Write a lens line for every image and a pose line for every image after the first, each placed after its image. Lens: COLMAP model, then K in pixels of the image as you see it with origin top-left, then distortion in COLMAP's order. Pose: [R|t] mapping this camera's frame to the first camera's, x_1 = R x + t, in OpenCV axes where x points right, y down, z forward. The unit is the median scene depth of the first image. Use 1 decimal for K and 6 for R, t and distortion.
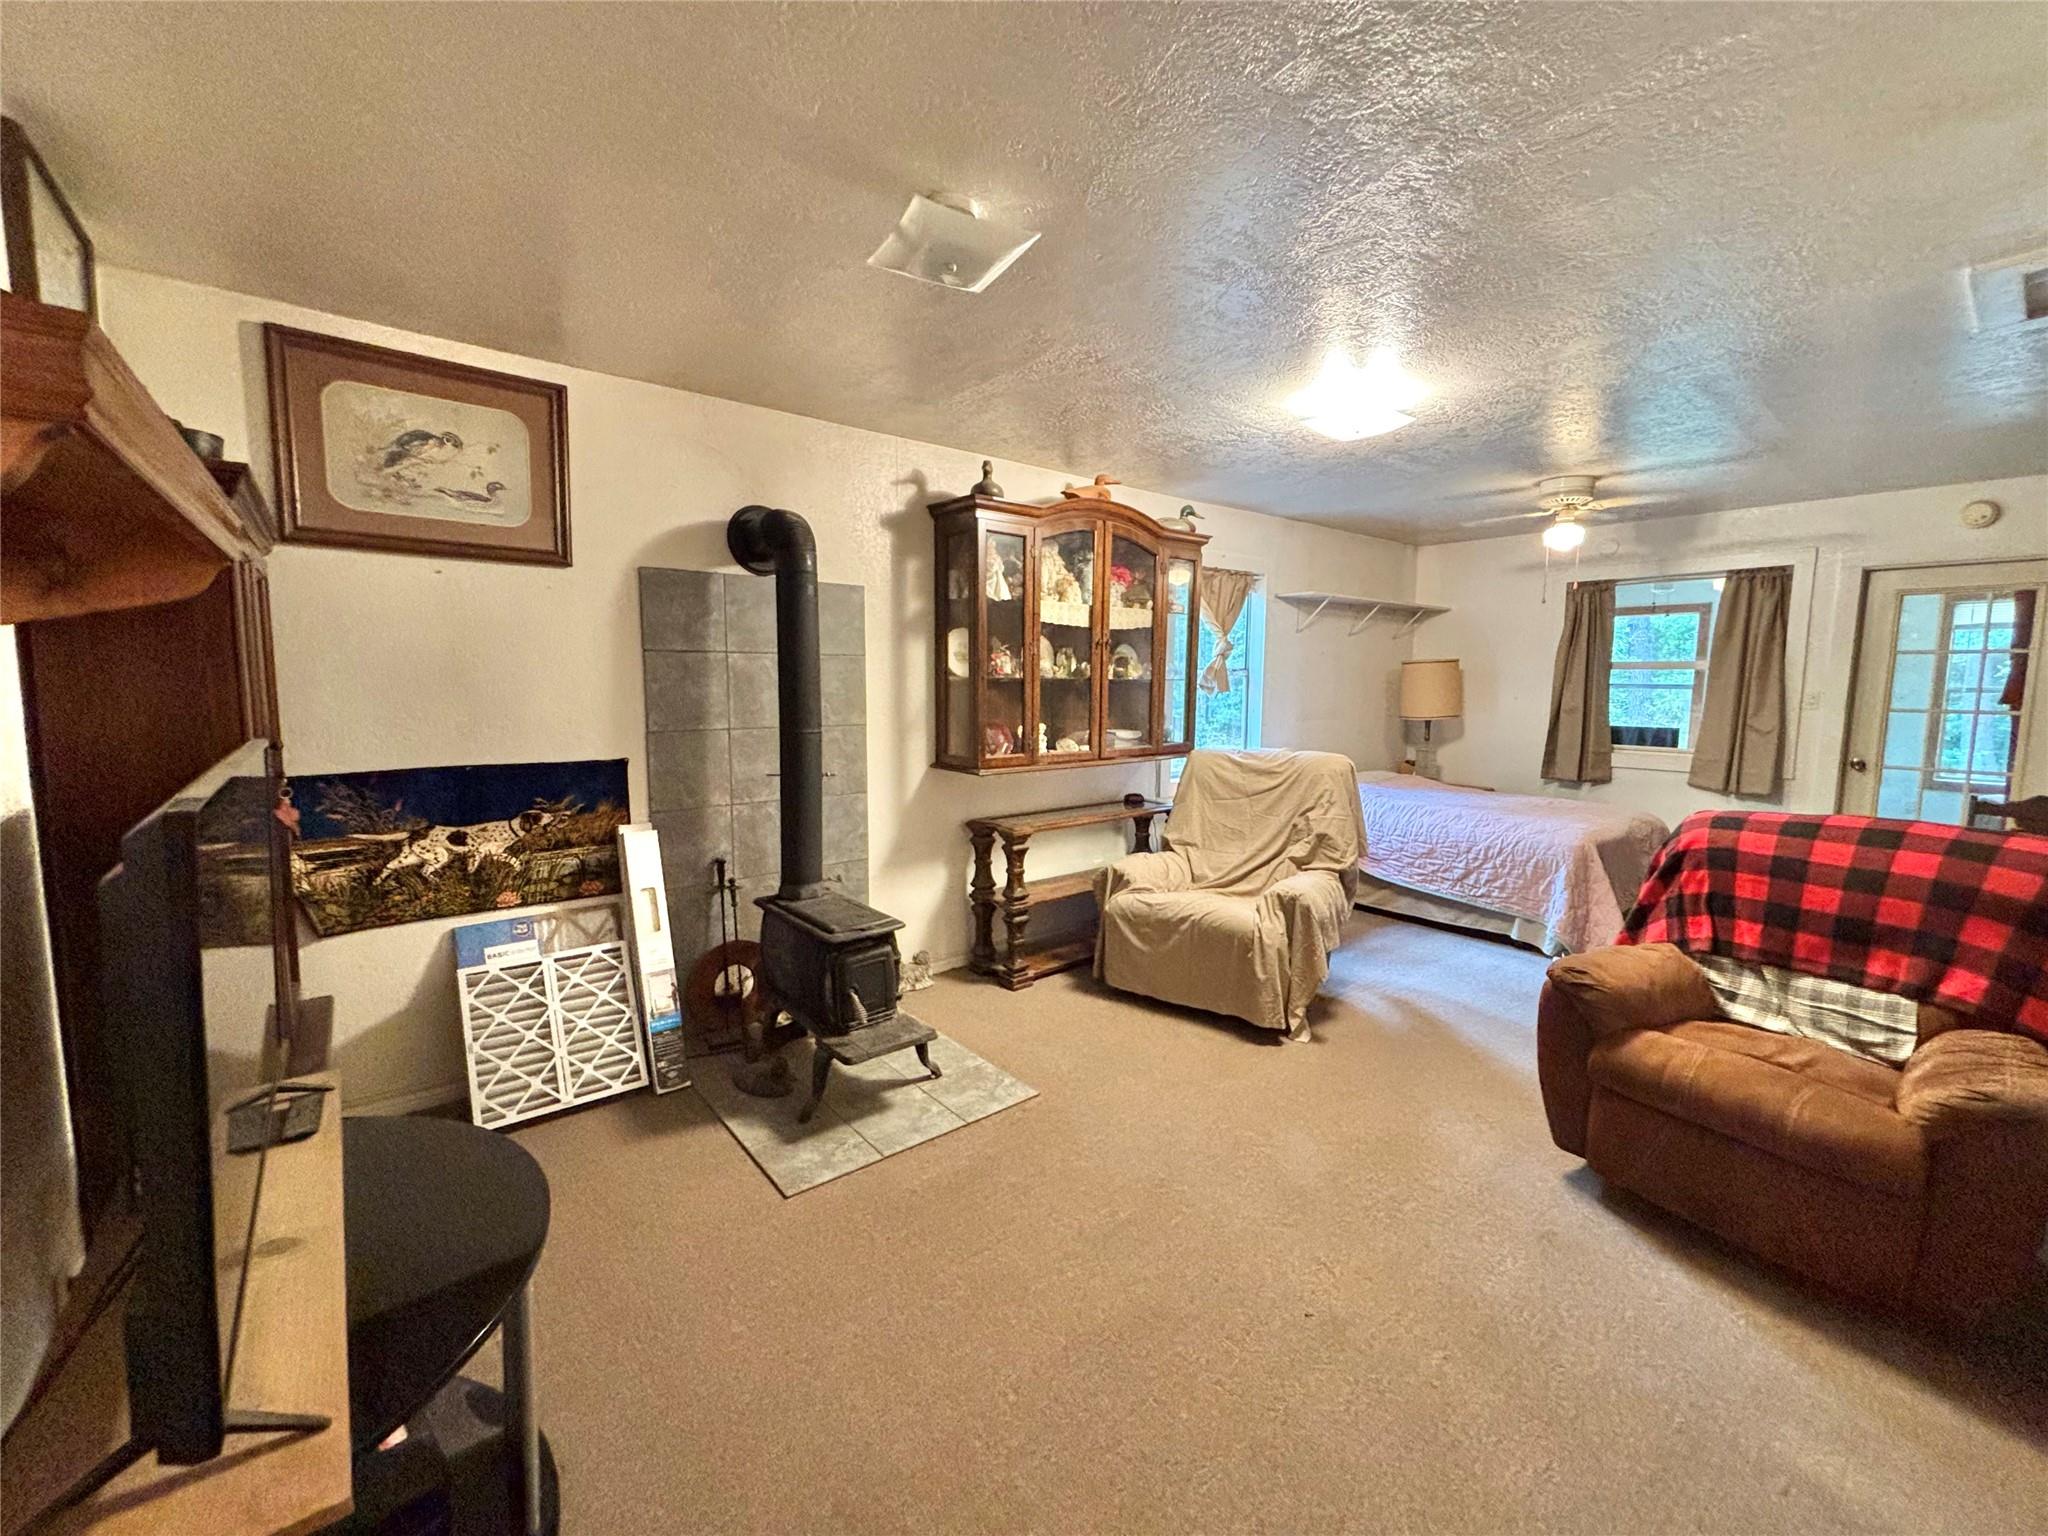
lens RADIAL K [[830.1, 0, 1024.0], [0, 830.1, 768.0], [0, 0, 1]] dist [0.016167, -0.006105]
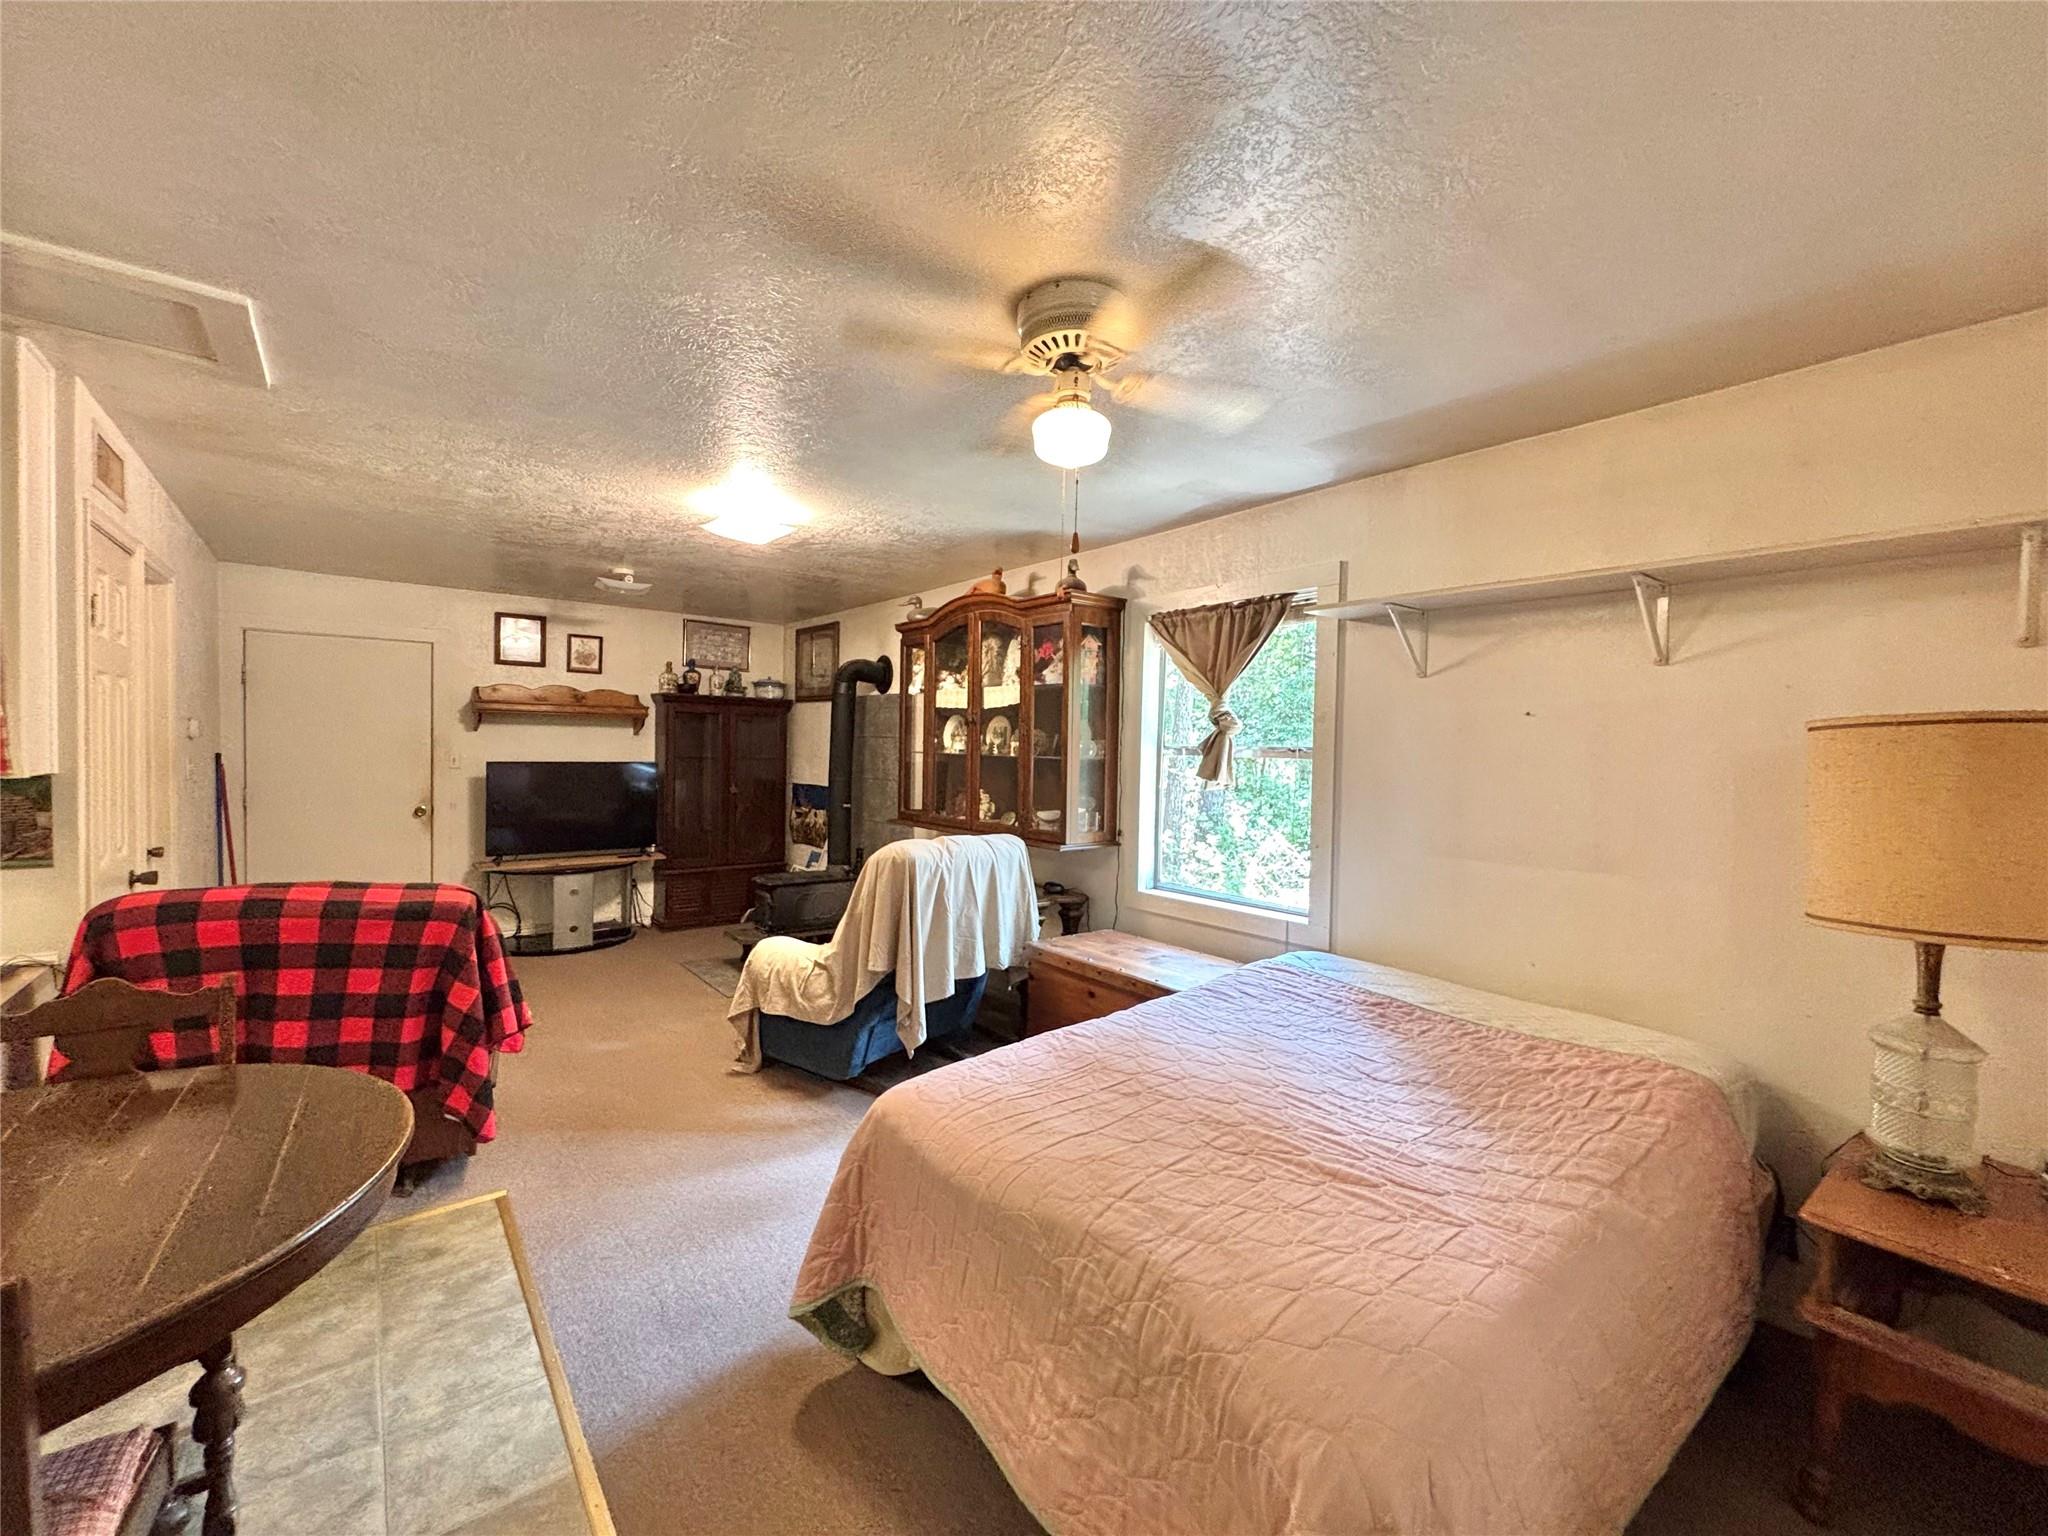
lens RADIAL K [[830.1, 0, 1024.0], [0, 830.1, 768.0], [0, 0, 1]] dist [0.016167, -0.006105]
pose [[-0.030354, 0.006946, -0.999515, 1.088586], [-0.146668, 0.989121, 0.011328, -0.103545], [0.988720, 0.146940, -0.029005, 1.031083]]
